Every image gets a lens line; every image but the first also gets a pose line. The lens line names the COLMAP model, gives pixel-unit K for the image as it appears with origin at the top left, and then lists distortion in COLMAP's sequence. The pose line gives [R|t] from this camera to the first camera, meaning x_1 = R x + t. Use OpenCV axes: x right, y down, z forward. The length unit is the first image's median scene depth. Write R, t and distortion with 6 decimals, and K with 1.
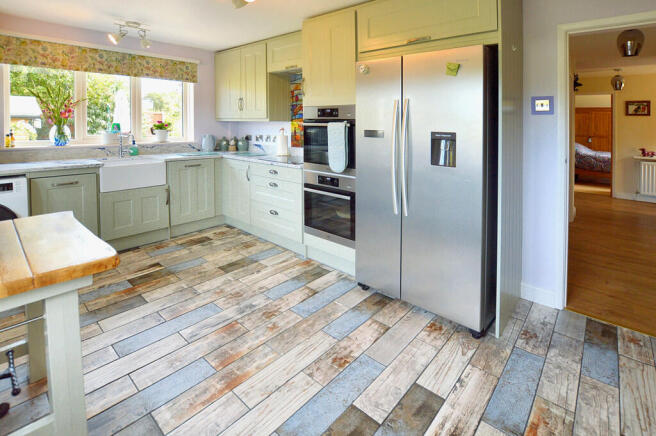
lens RADIAL K [[327.1, 0, 329.1], [0, 327.1, 172.8], [0, 0, 1]] dist [-0.000514, 0.000142]
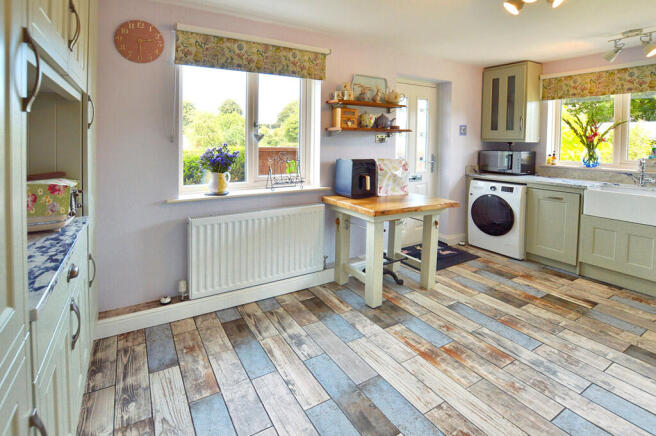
lens RADIAL K [[314.9, 0, 328.0], [0, 314.9, 218.0], [0, 0, 1]] dist [-0.001632, -0.000553]
pose [[-0.284035, 0.212083, -0.935064, 0.588330], [-0.157549, 0.951651, 0.263702, -0.078160], [0.945781, 0.222219, -0.236889, 0.588647]]
